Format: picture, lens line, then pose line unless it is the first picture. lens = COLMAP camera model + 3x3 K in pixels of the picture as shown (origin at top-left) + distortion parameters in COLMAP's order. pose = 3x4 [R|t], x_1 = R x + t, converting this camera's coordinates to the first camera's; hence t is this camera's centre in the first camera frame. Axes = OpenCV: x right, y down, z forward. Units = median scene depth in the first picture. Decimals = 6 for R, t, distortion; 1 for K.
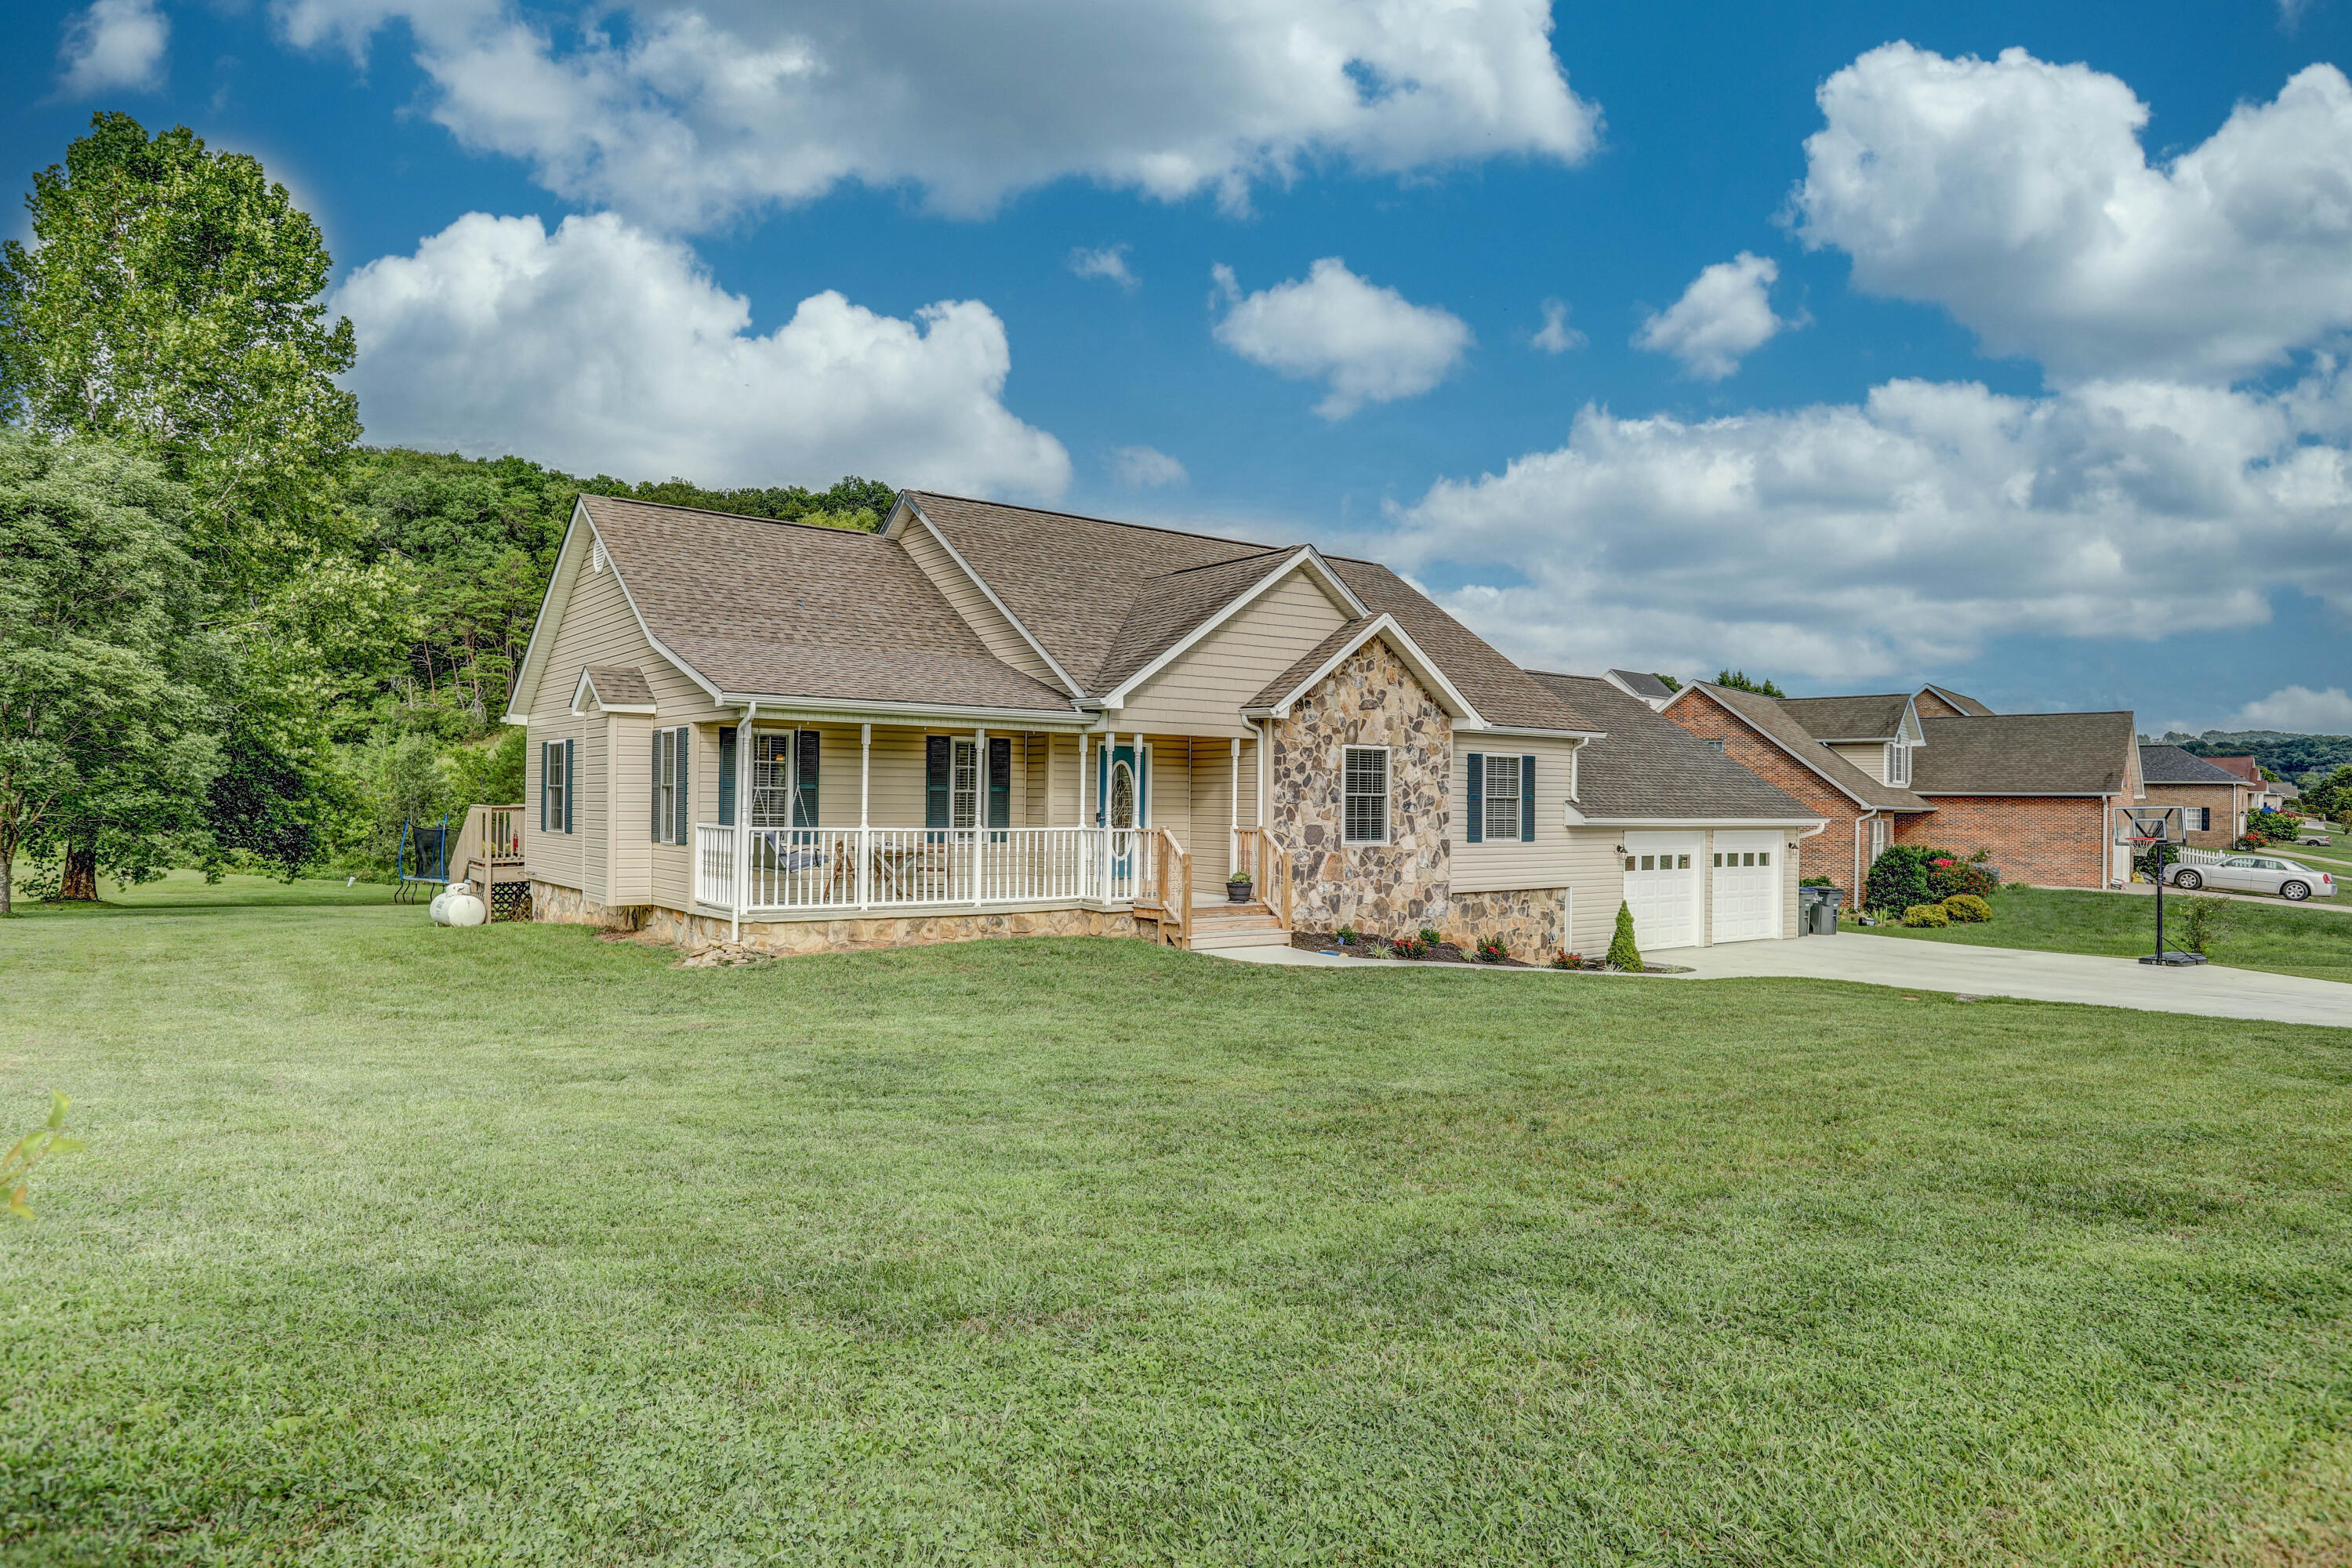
lens RADIAL K [[1430.3, 0, 1175.0], [0, 1430.3, 794.7], [0, 0, 1]] dist [-0.025172, 0.000131]
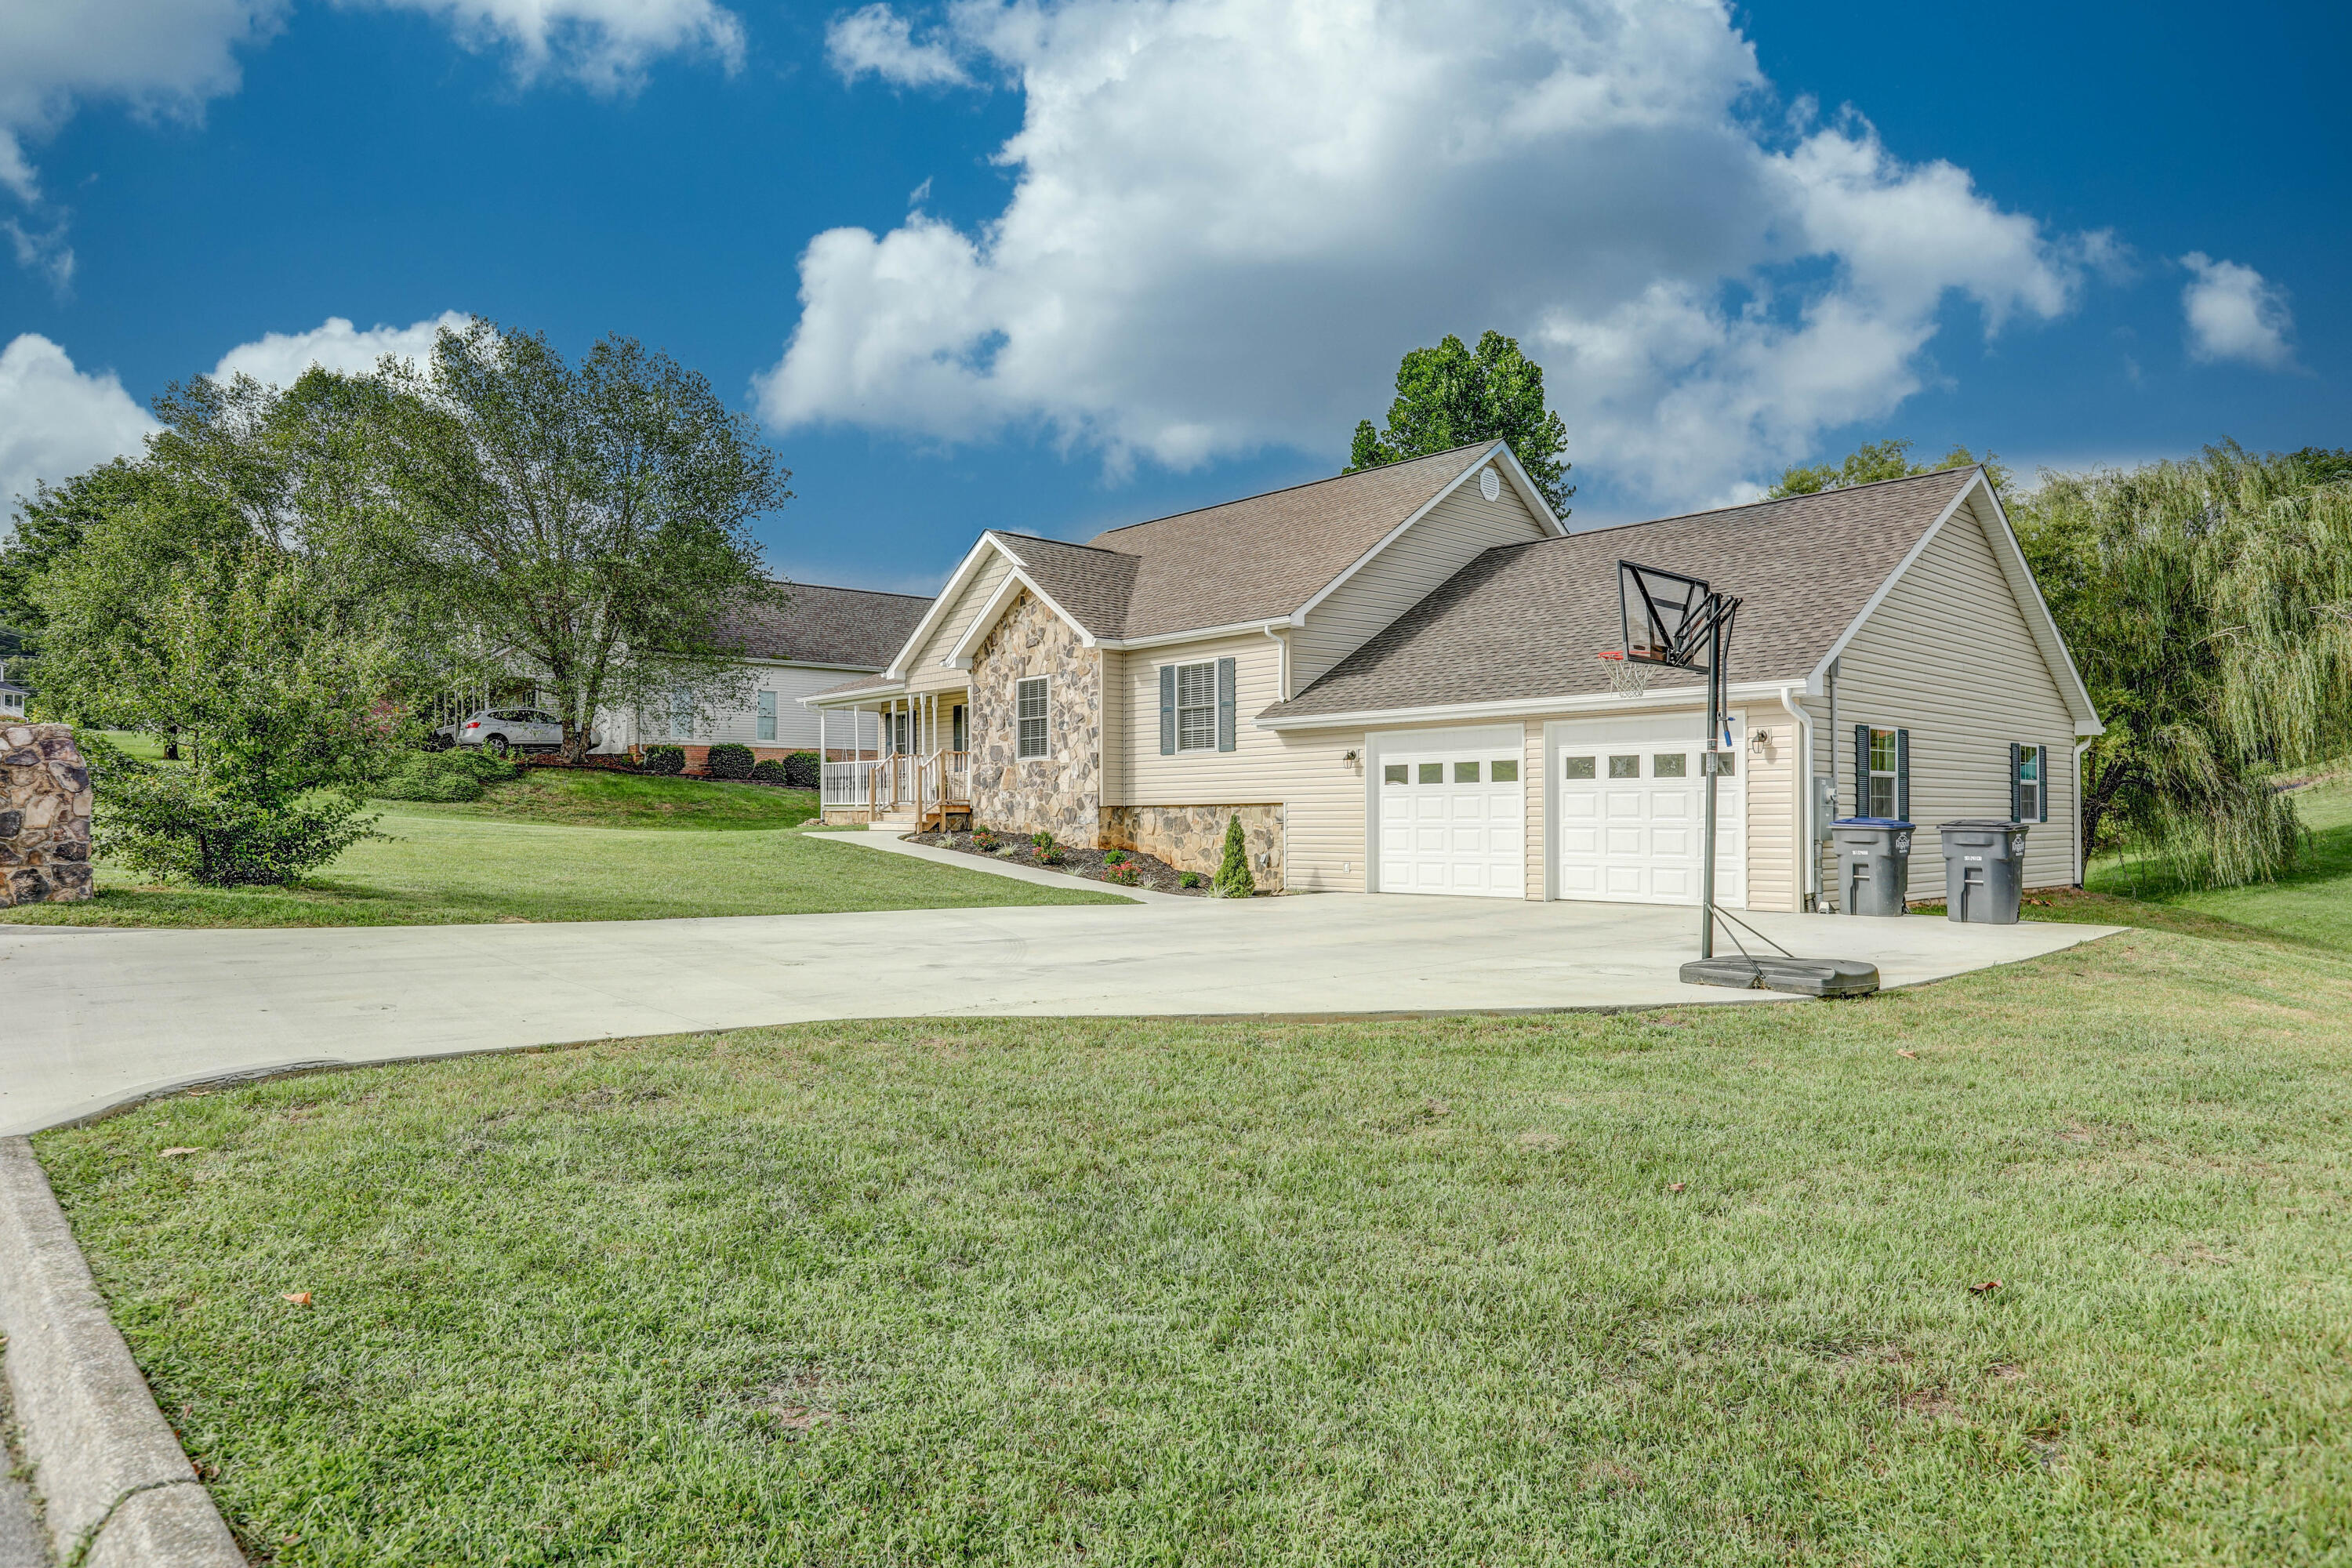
lens RADIAL K [[1430.3, 0, 1175.3], [0, 1430.3, 794.2], [0, 0, 1]] dist [-0.025172, 0.000131]
pose [[0.084453, -0.032122, -0.995910, 1.170936], [0.007468, 0.999473, -0.031603, 0.089854], [0.996399, -0.004768, 0.084649, 0.897152]]
